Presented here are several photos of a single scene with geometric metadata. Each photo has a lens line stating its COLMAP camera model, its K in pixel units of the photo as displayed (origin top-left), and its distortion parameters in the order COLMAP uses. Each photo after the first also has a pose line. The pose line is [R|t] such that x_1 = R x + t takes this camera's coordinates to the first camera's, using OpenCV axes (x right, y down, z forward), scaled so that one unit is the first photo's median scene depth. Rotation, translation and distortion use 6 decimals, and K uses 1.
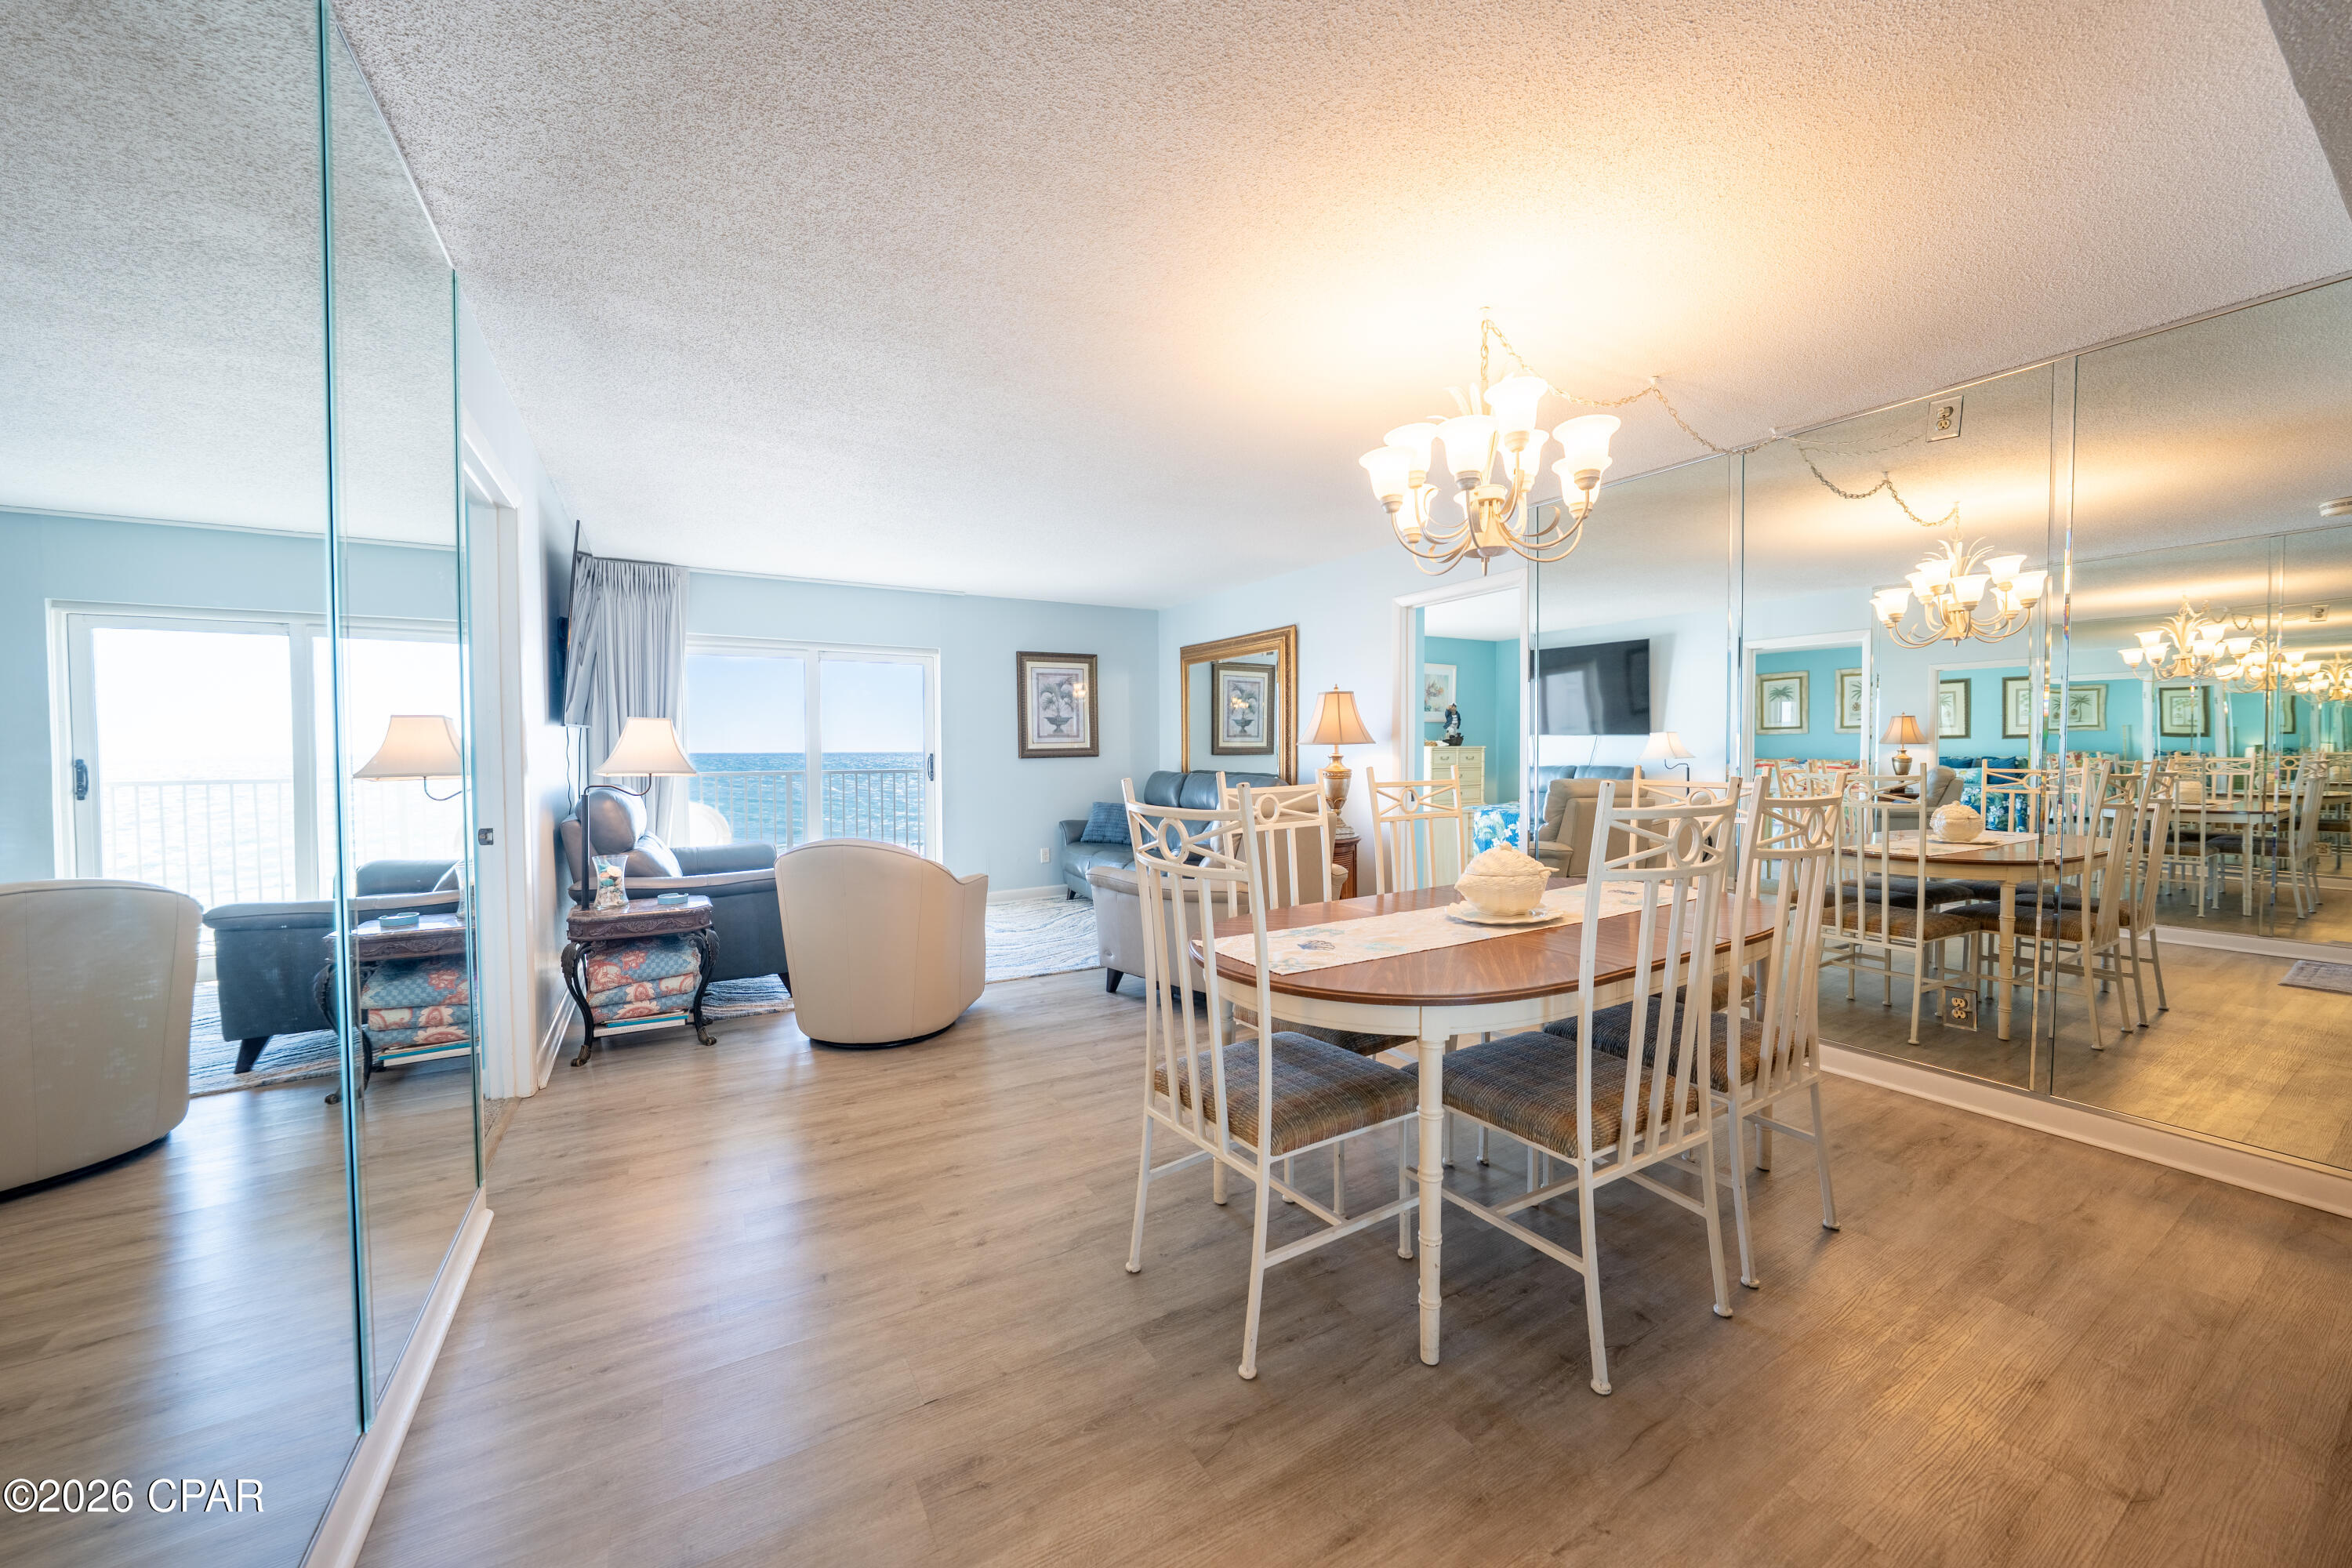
lens RADIAL K [[841.2, 0, 1172.9], [0, 841.2, 778.8], [0, 0, 1]] dist [-0.017449, -0.000249]
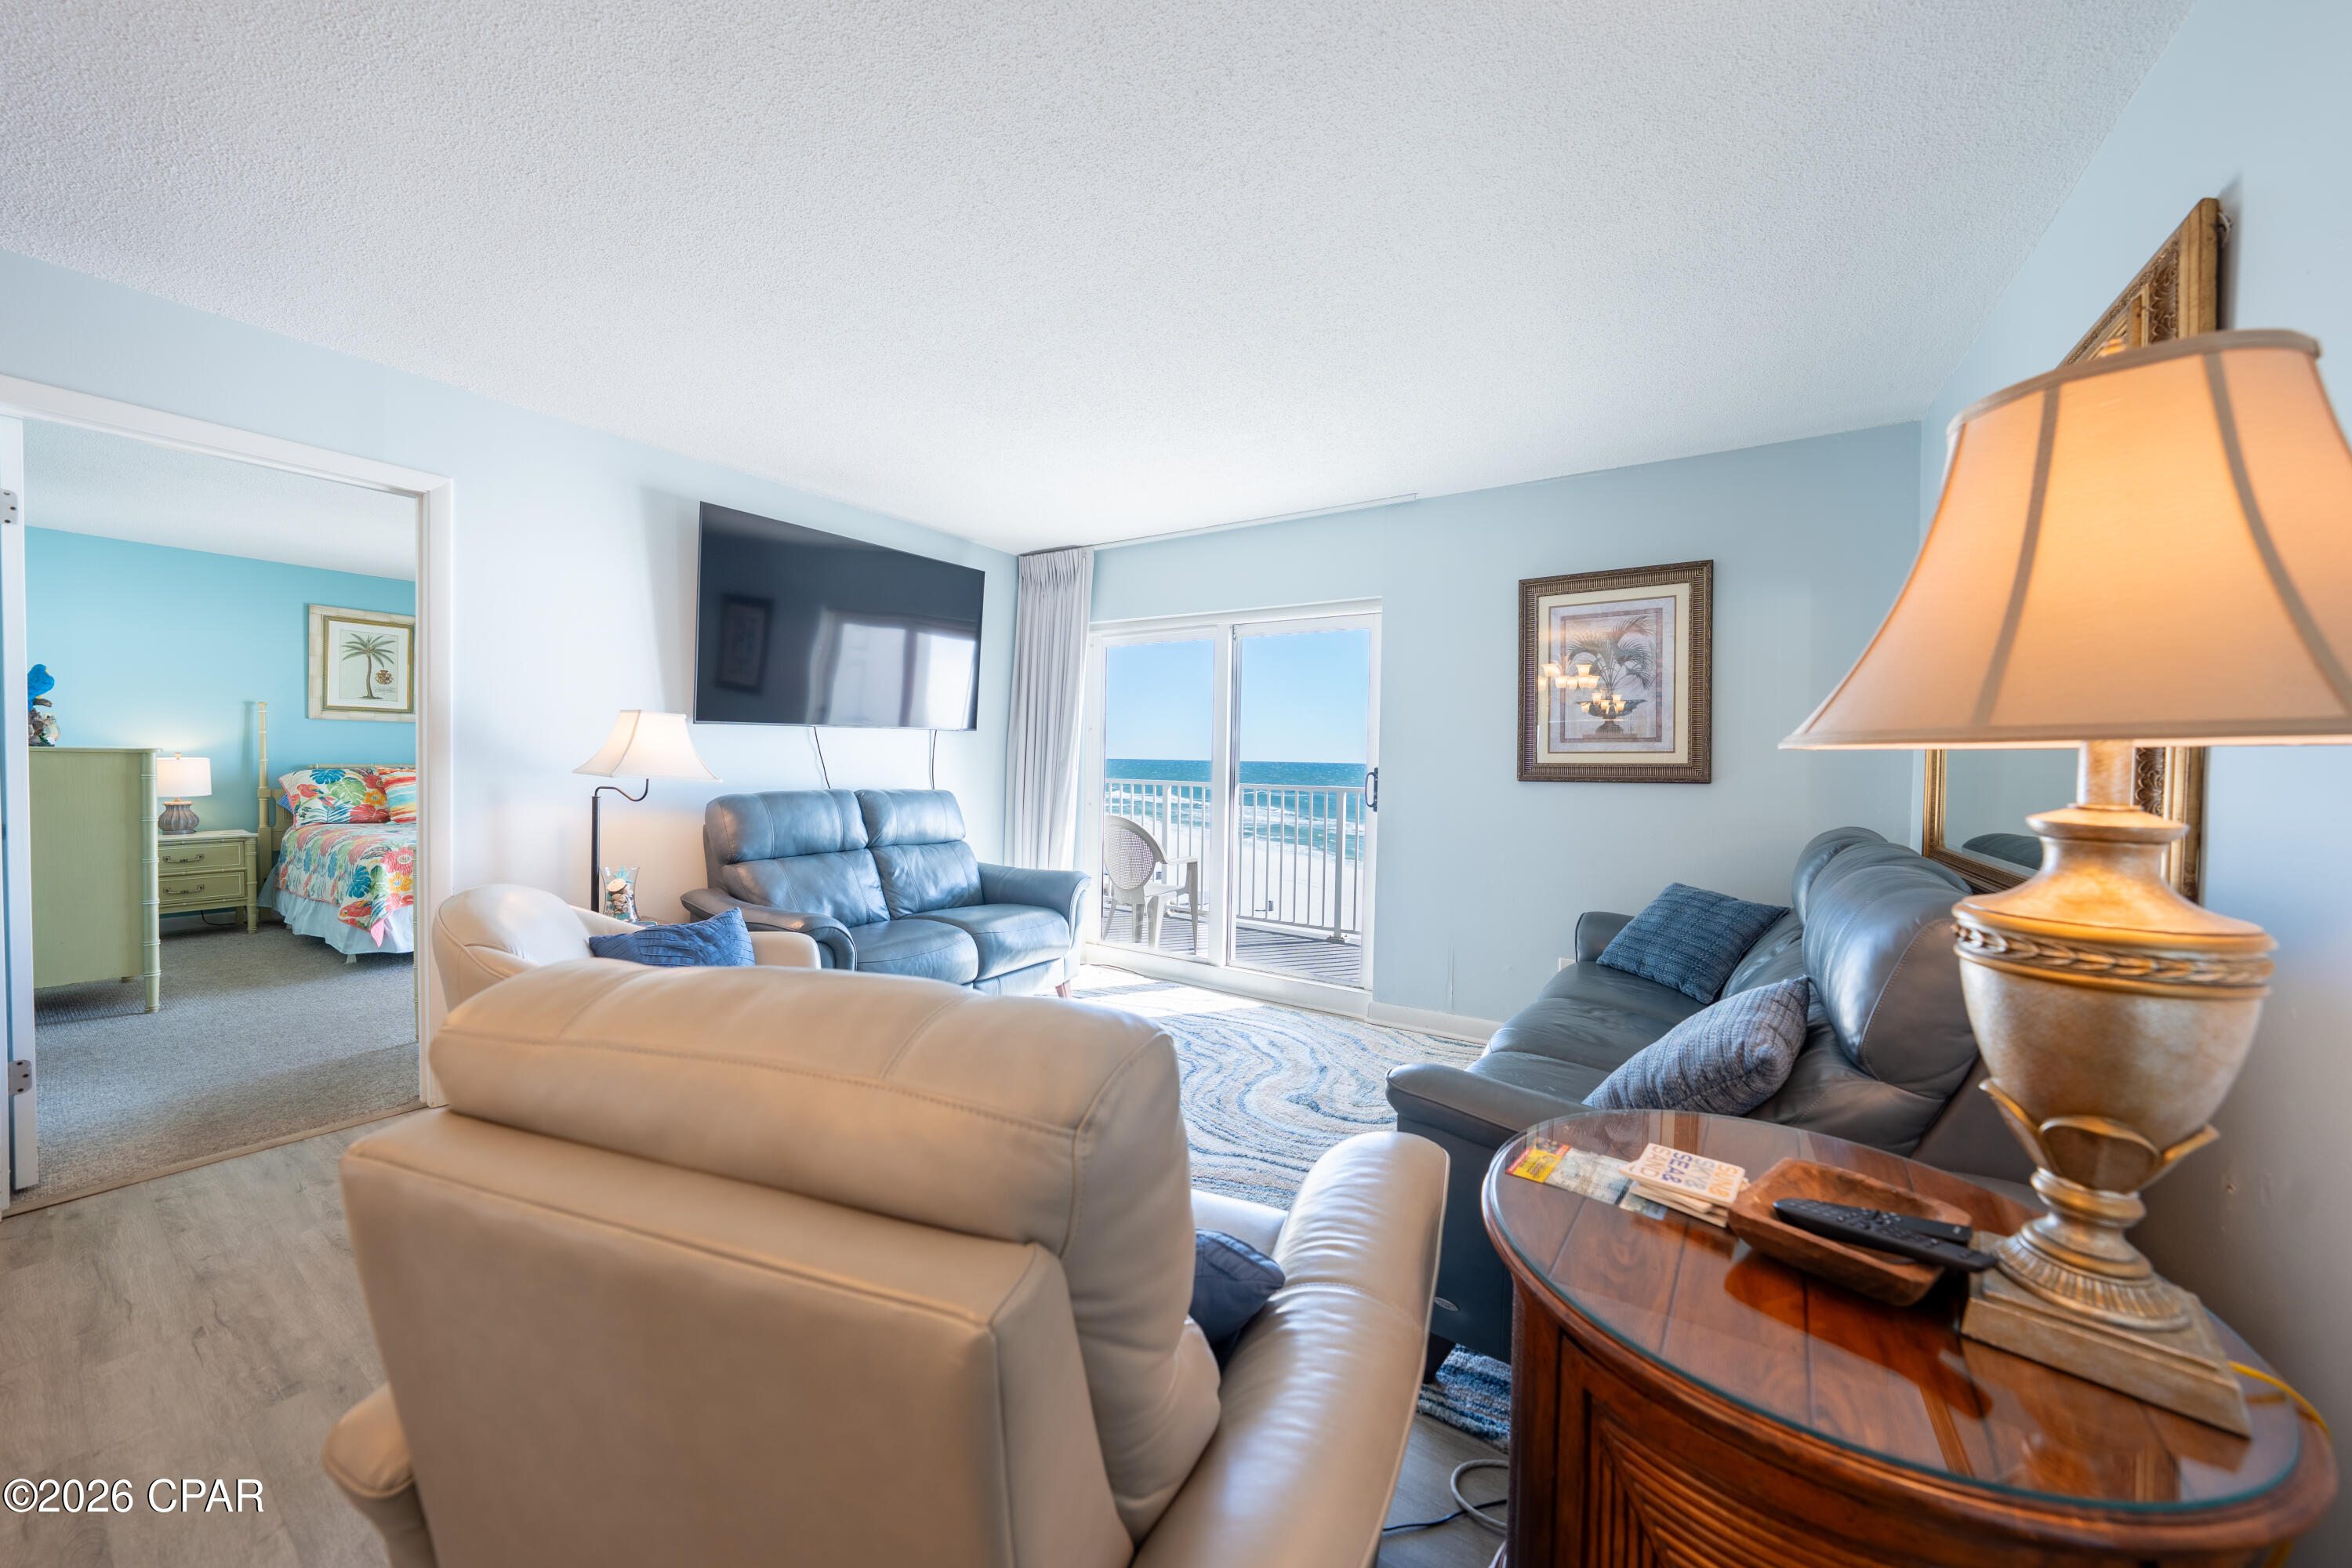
lens RADIAL K [[813.6, 0, 1182.3], [0, 813.6, 776.7], [0, 0, 1]] dist [-0.026699, 0.006029]
pose [[0.450549, 0.030134, -0.892243, 0.183772], [-0.049793, 0.998723, 0.008586, -0.021260], [0.891362, 0.040559, 0.451474, 0.589668]]
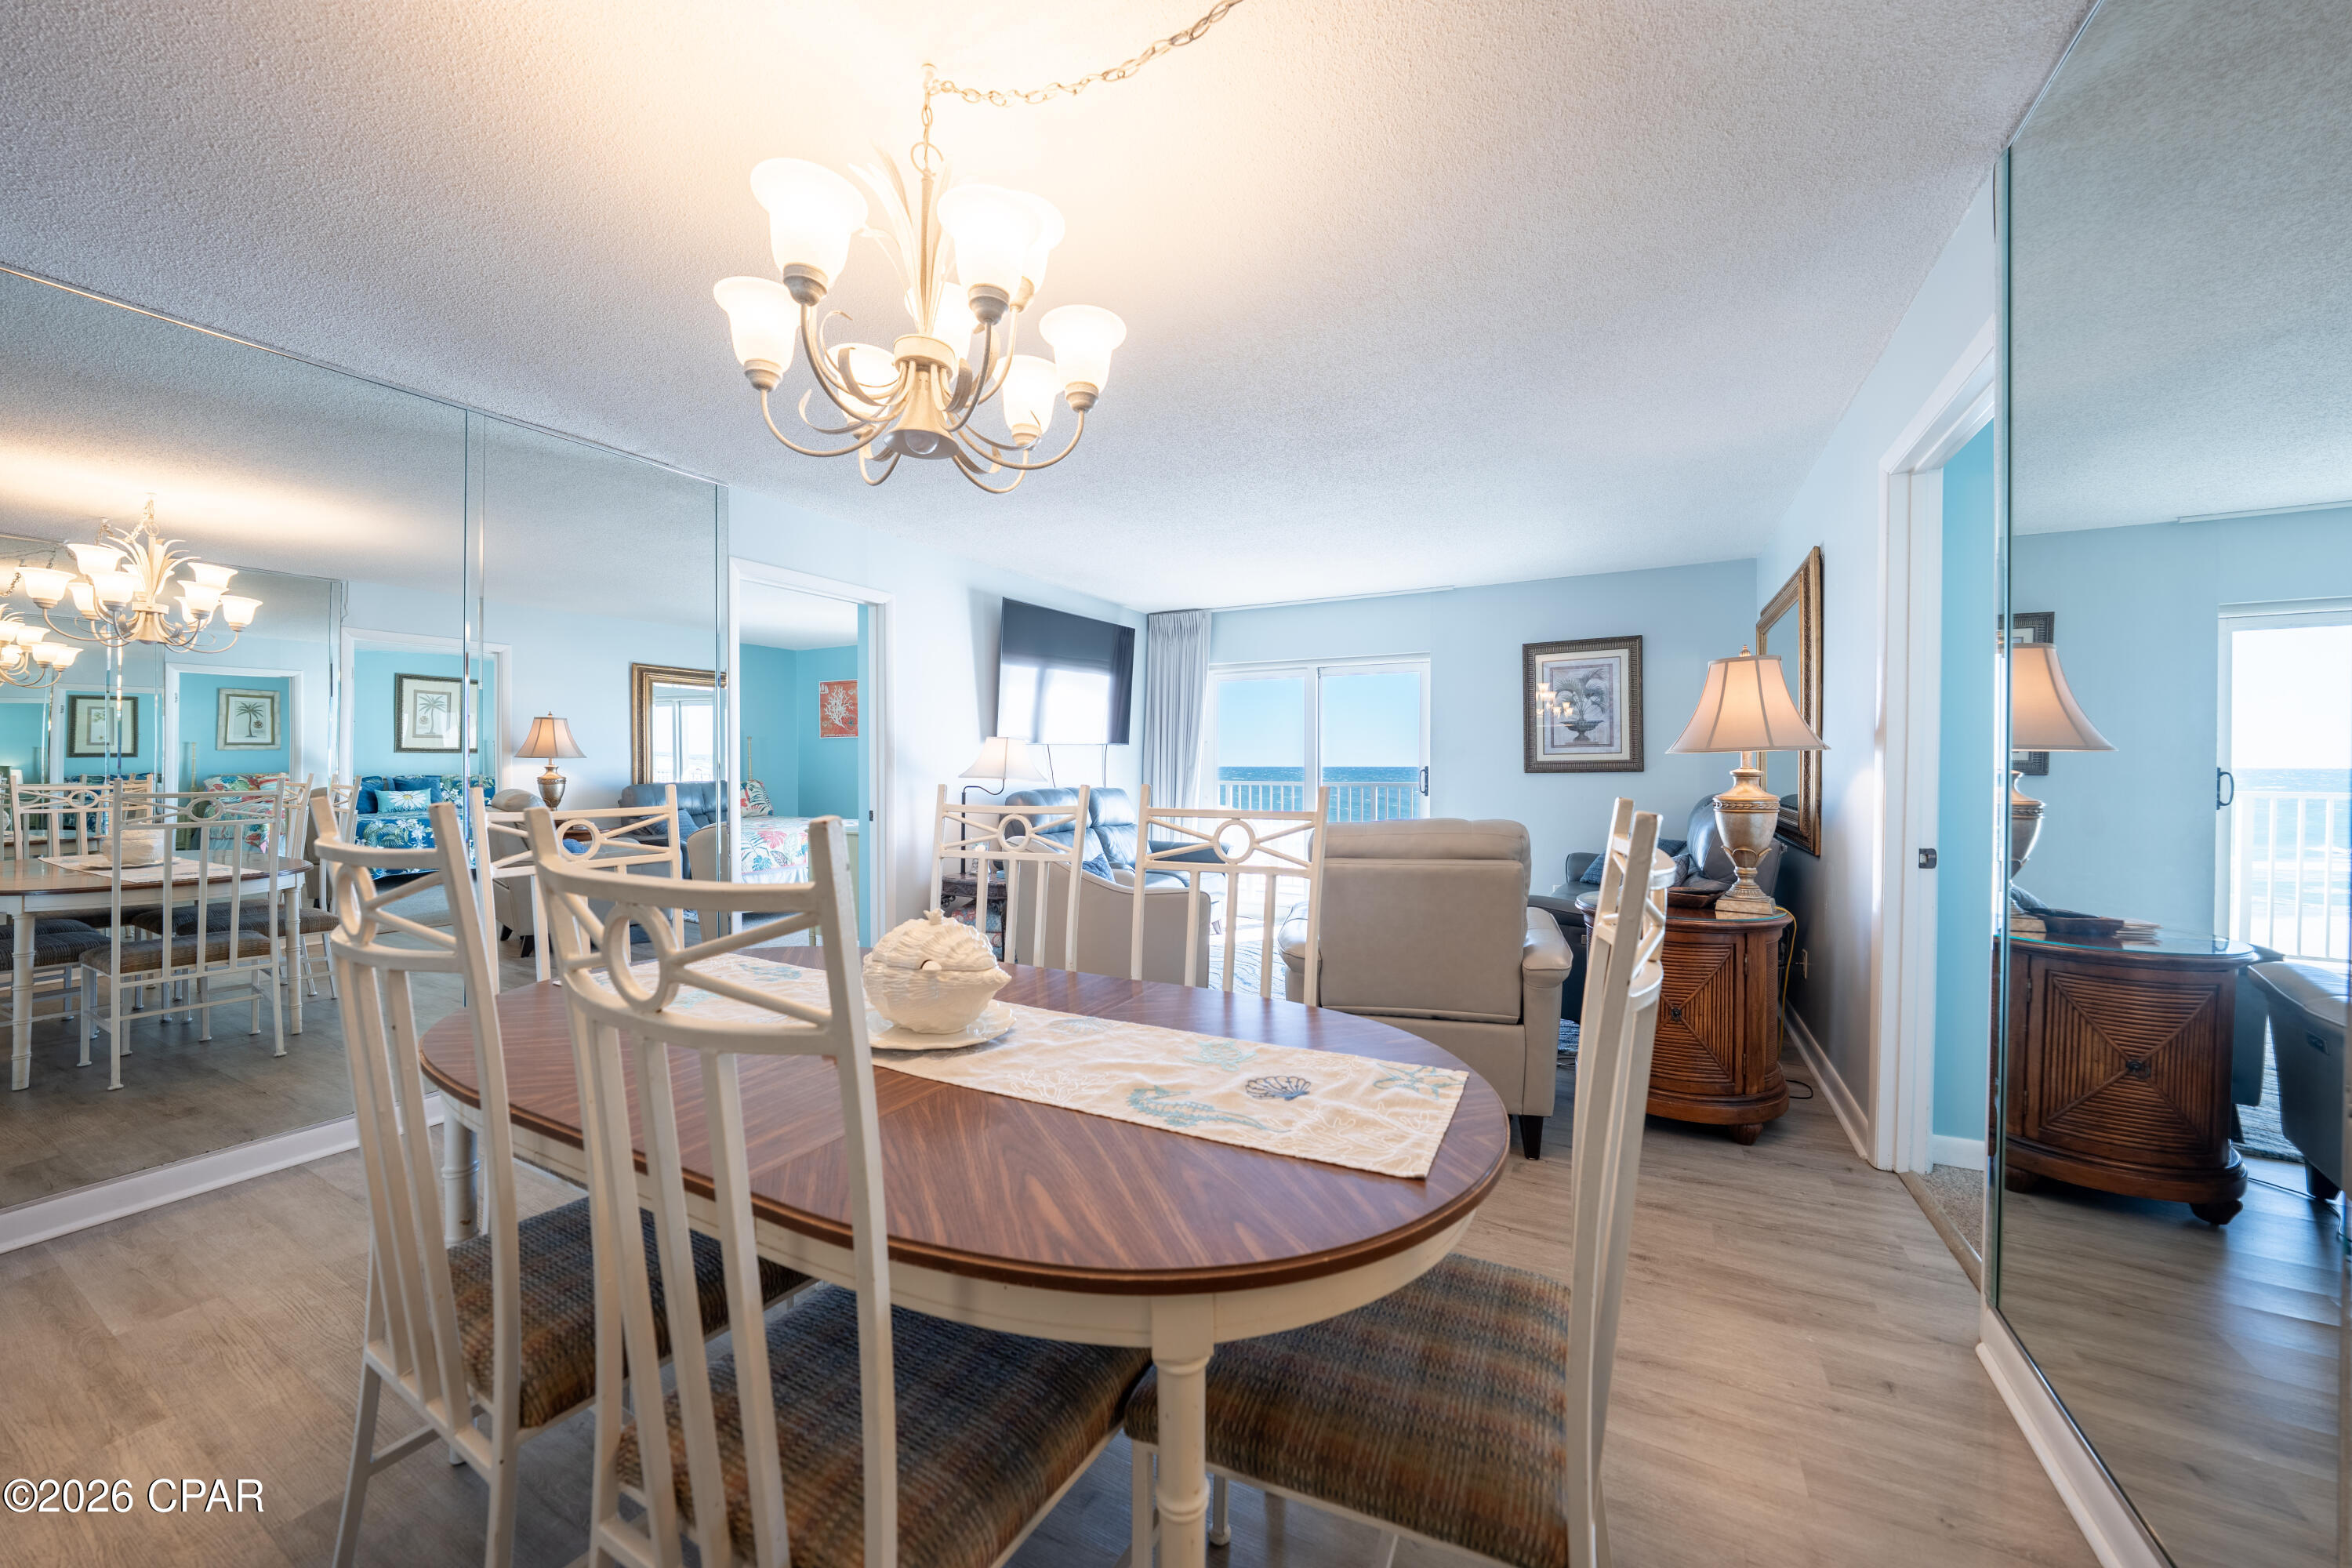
lens RADIAL K [[841.2, 0, 1186.6], [0, 841.2, 776.0], [0, 0, 1]] dist [-0.017449, -0.000249]
pose [[0.523569, 0.012901, -0.851886, 0.355044], [-0.031426, 0.999497, -0.004178, -0.007419], [0.851404, 0.028958, 0.523711, 0.288628]]
